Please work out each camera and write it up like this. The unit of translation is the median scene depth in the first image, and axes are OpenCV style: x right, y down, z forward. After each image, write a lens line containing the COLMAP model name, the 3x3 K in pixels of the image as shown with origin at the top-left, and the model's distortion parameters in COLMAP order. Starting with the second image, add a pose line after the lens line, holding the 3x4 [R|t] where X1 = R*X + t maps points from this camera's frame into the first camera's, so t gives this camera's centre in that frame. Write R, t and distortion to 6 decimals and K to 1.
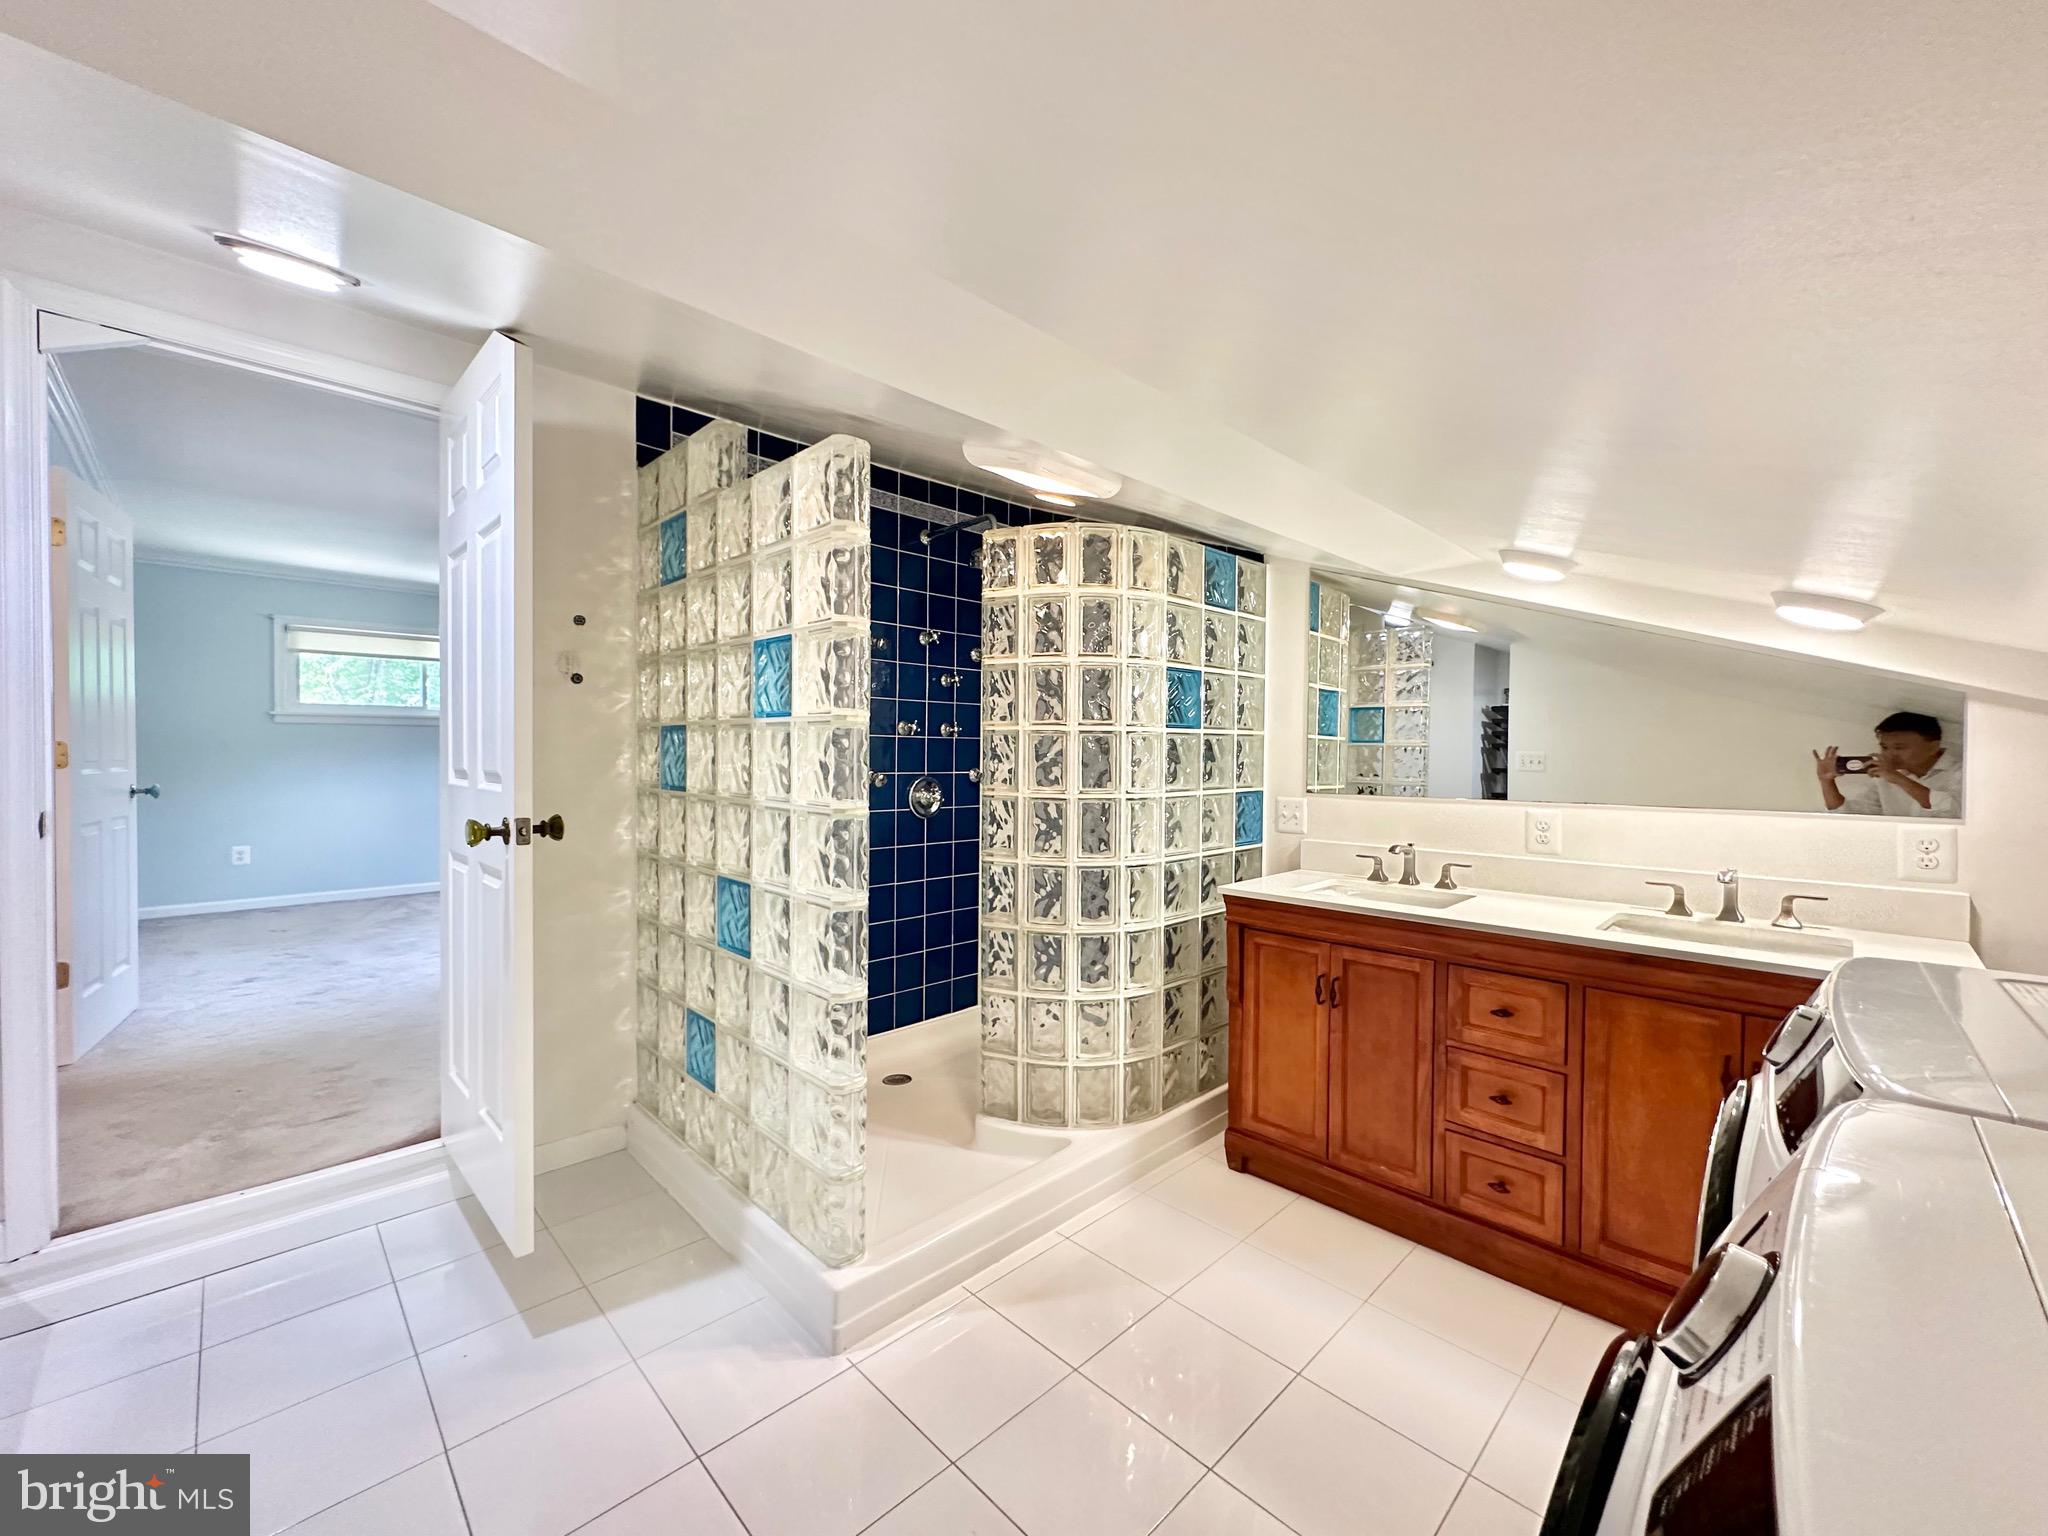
lens RADIAL K [[816.3, 0, 1023.6], [0, 816.3, 771.4], [0, 0, 1]] dist [-0.000672, -0.000319]
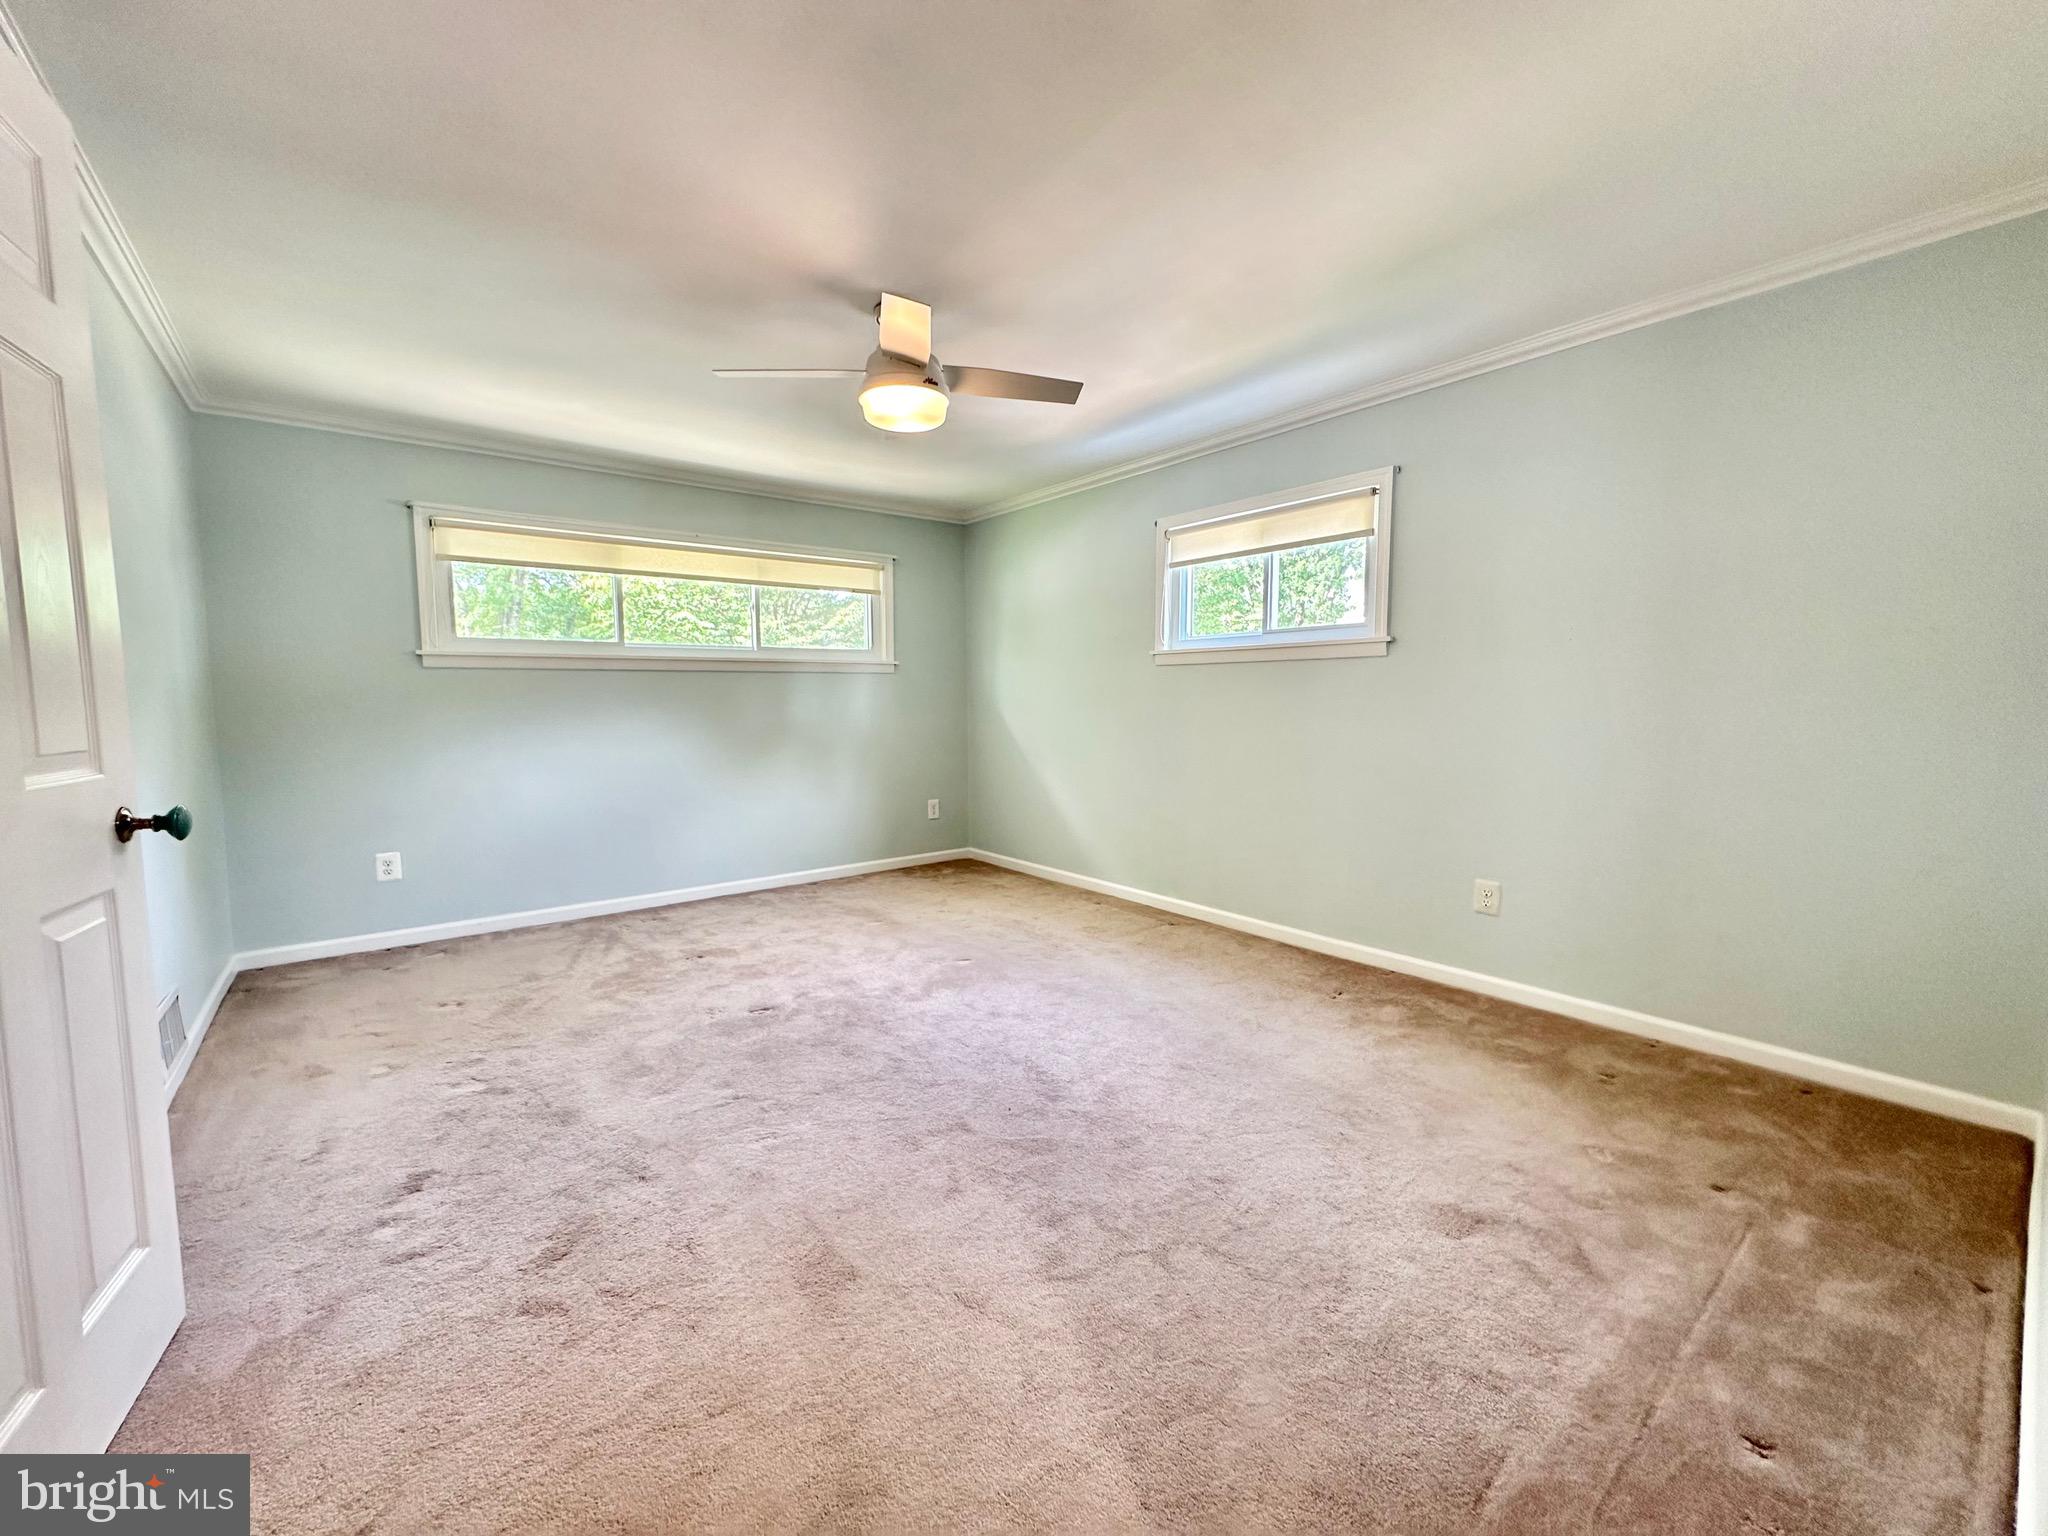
lens RADIAL K [[816.3, 0, 1023.6], [0, 816.3, 771.4], [0, 0, 1]] dist [-0.000672, -0.000319]
pose [[0.994590, -0.005006, -0.103754, -0.408356], [0.011961, 0.997713, 0.066523, -0.016142], [0.103184, -0.067404, 0.992376, 0.433982]]
